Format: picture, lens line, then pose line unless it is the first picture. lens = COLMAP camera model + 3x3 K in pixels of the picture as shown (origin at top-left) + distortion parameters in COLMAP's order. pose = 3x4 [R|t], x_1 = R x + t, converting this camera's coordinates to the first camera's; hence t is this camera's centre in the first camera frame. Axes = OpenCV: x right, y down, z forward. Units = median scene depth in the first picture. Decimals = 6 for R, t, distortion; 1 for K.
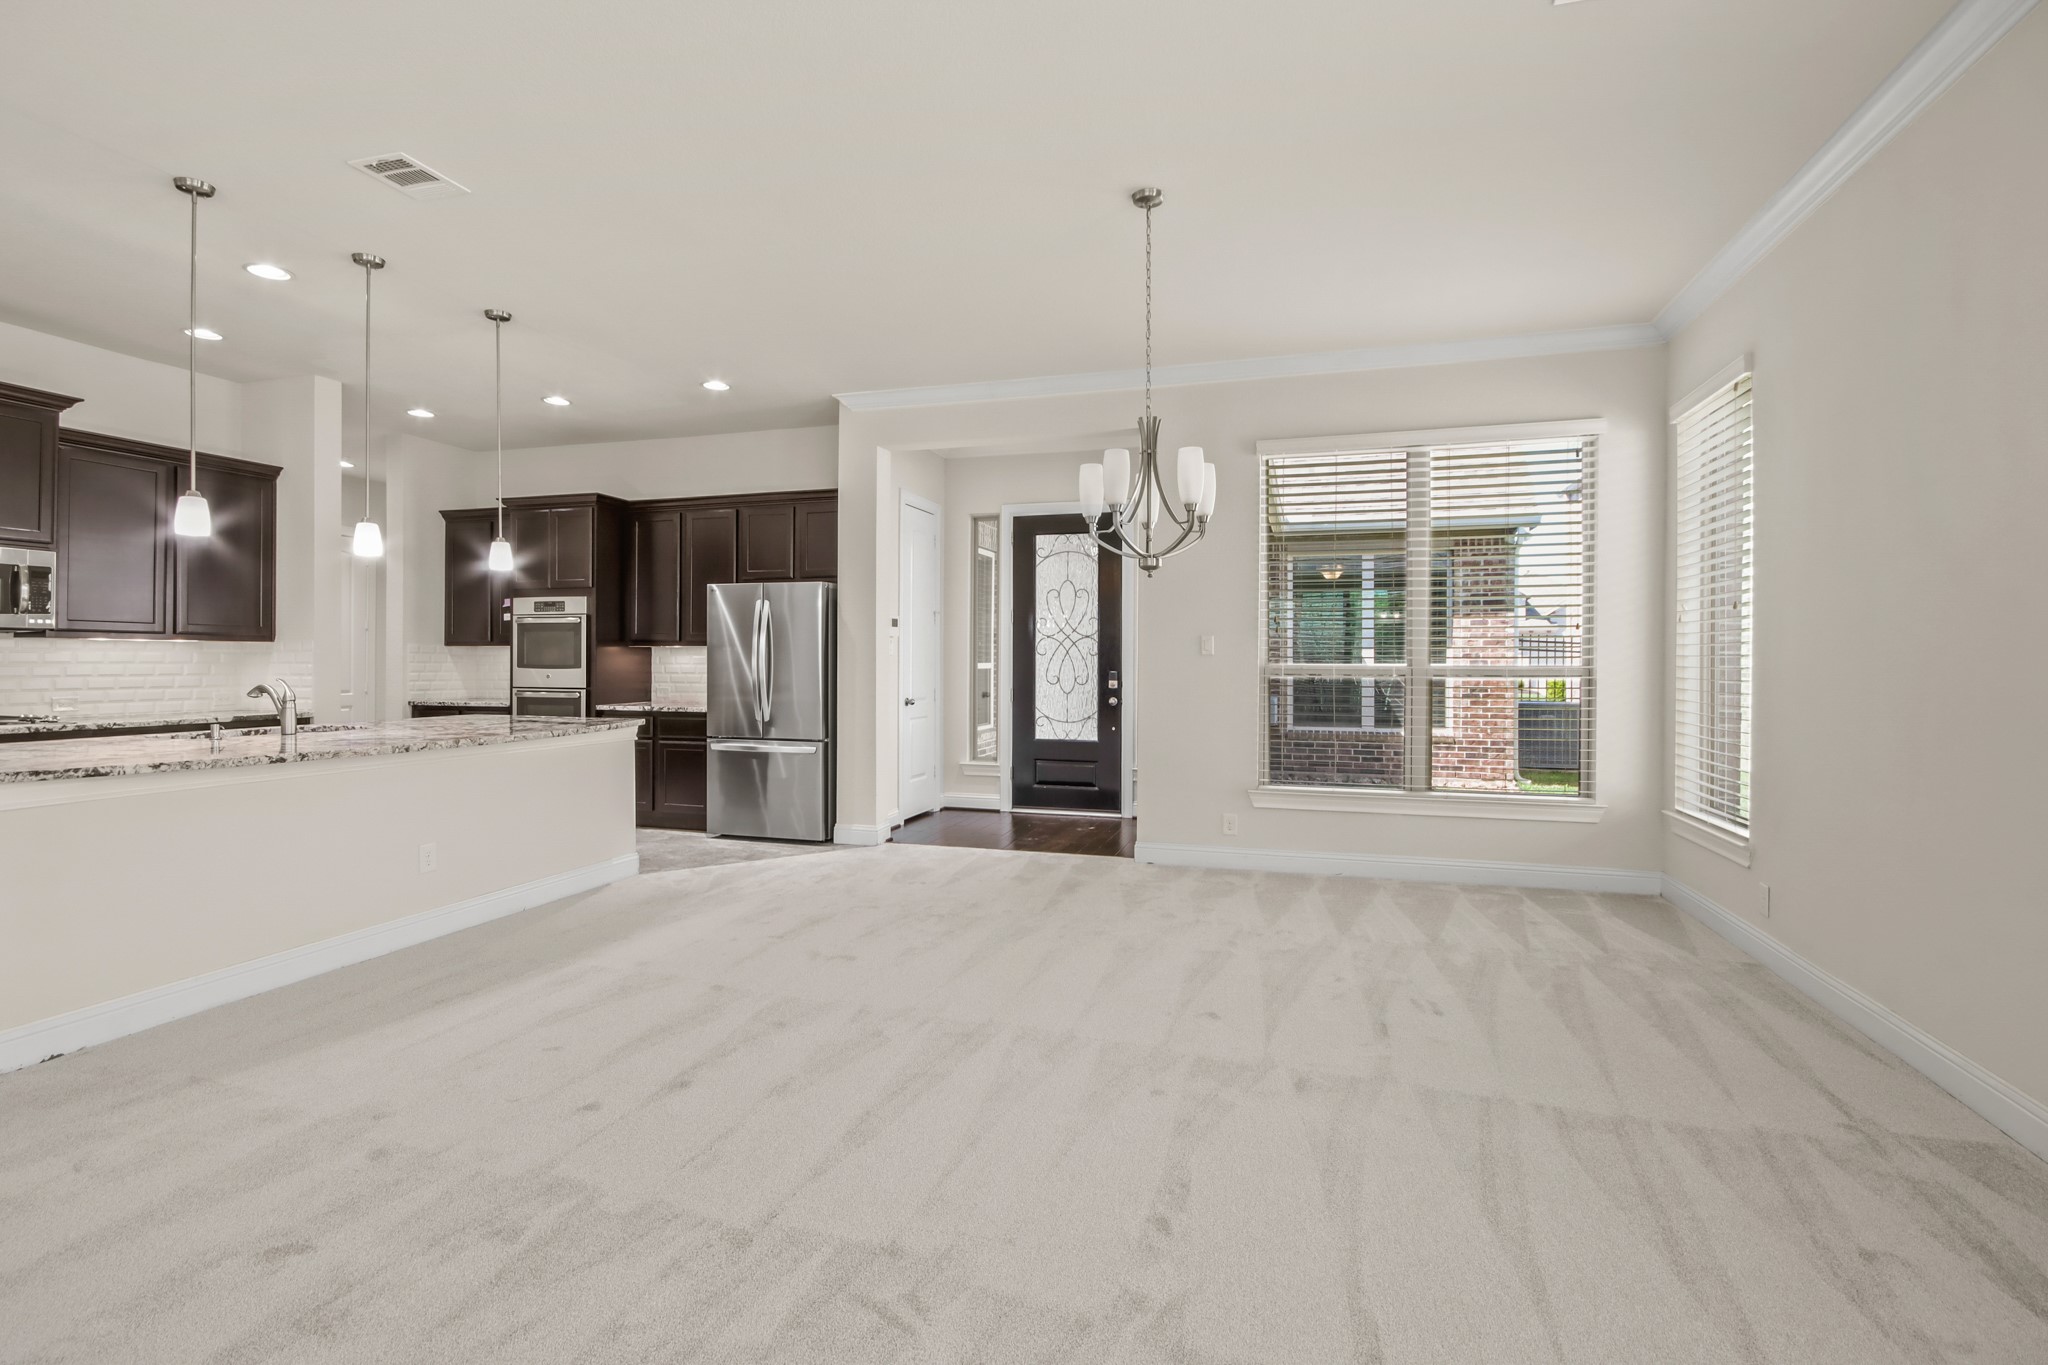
lens RADIAL K [[961.1, 0, 1029.4], [0, 961.1, 662.9], [0, 0, 1]] dist [0.005716, -0.007806]
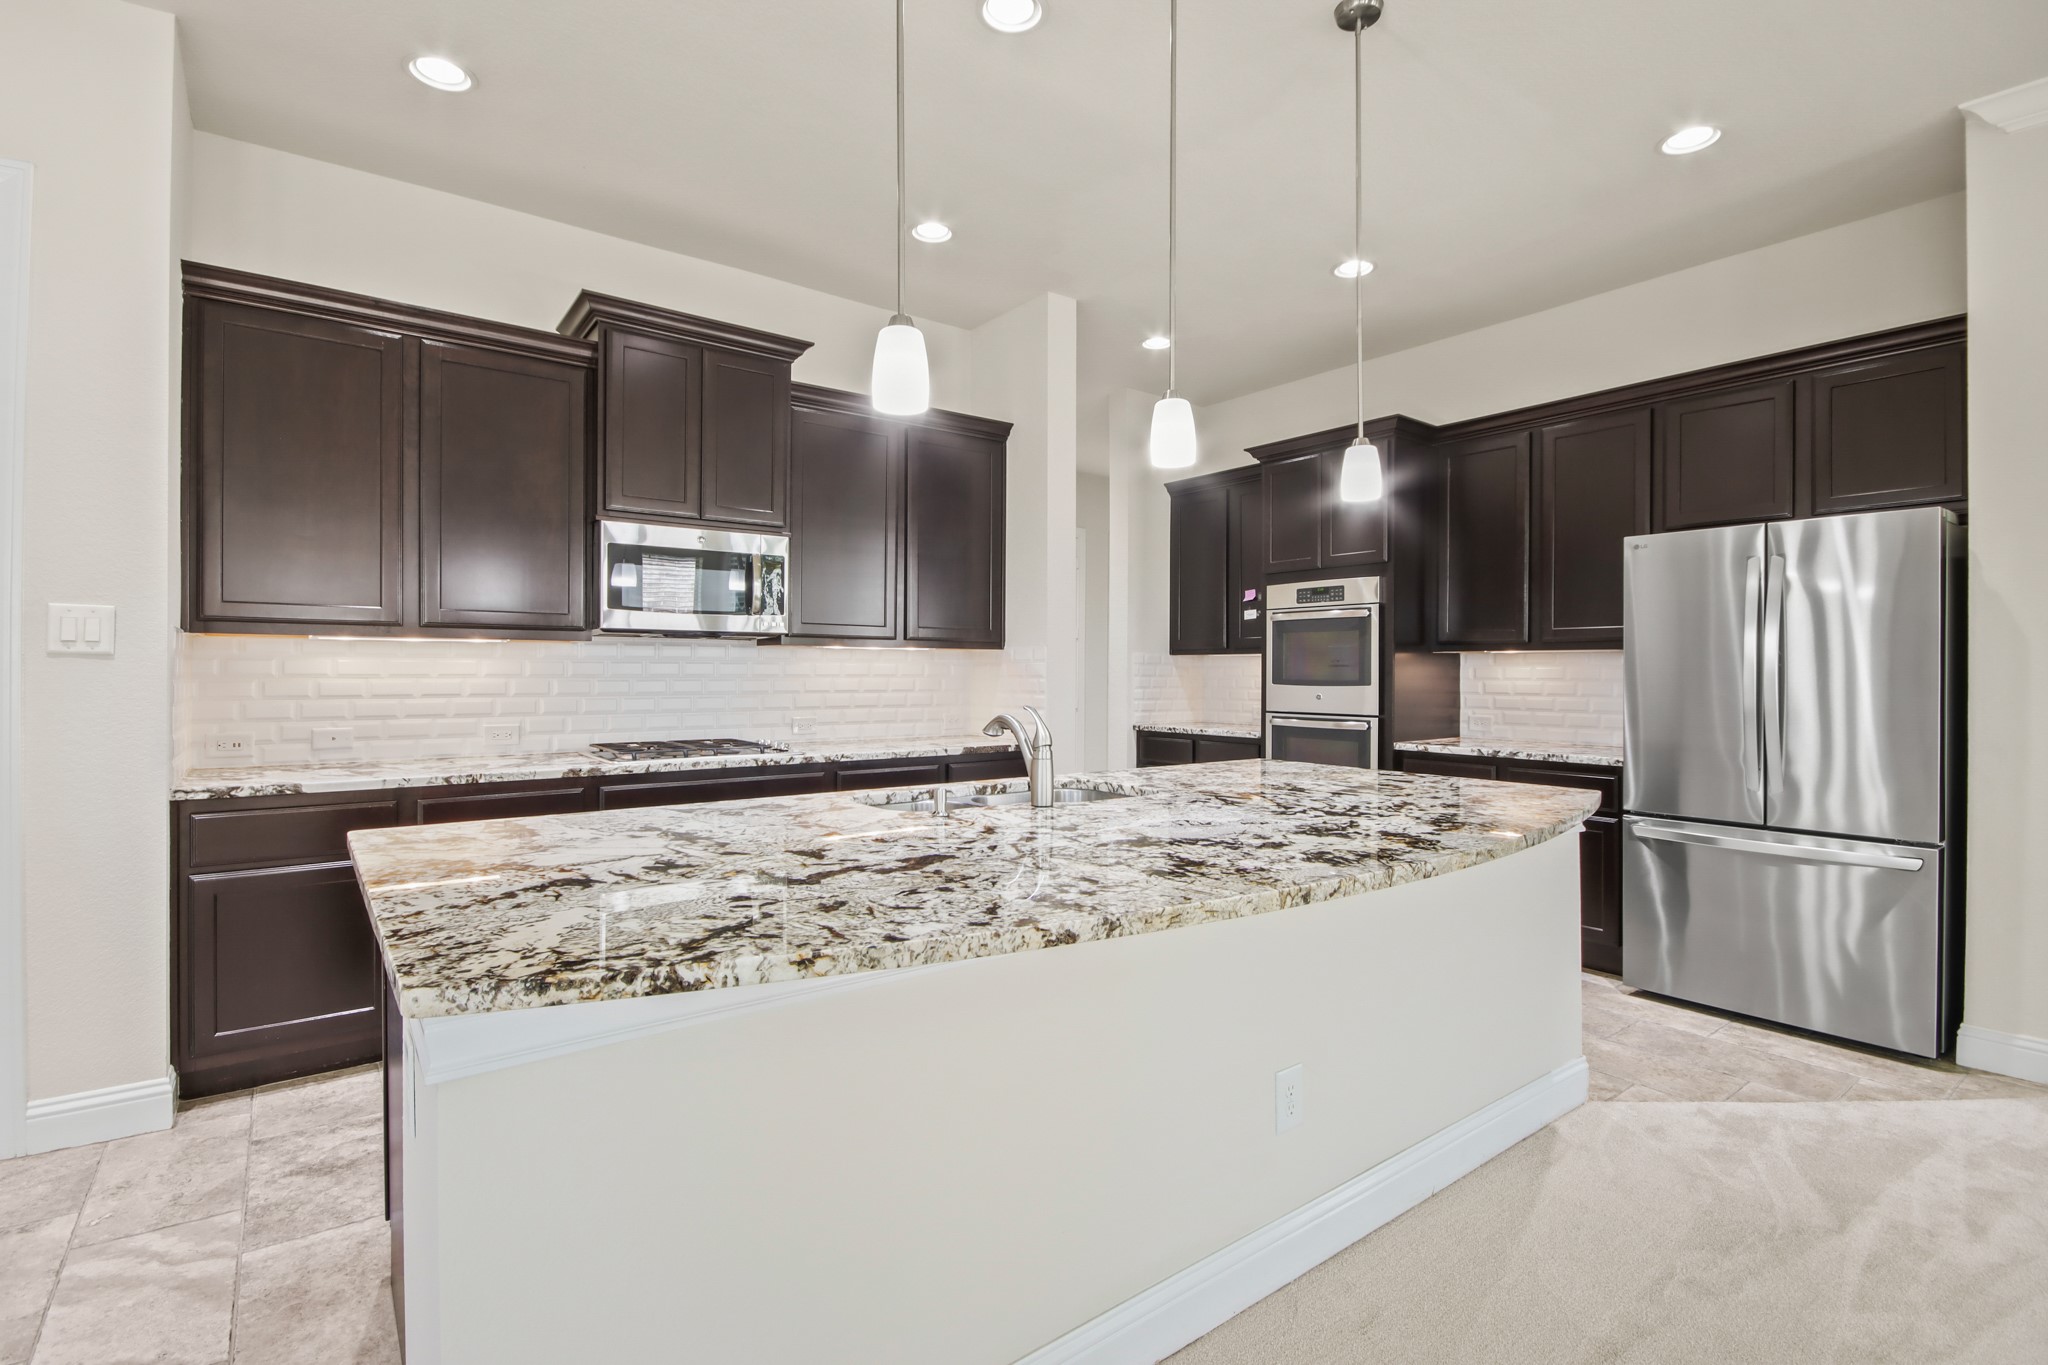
lens RADIAL K [[961.1, 0, 1020.4], [0, 961.1, 677.8], [0, 0, 1]] dist [0.005716, -0.007806]
pose [[0.808600, 0.002952, -0.588352, -0.290230], [-0.002149, 0.999996, 0.002064, -0.000568], [0.588355, -0.000405, 0.808603, 0.347554]]
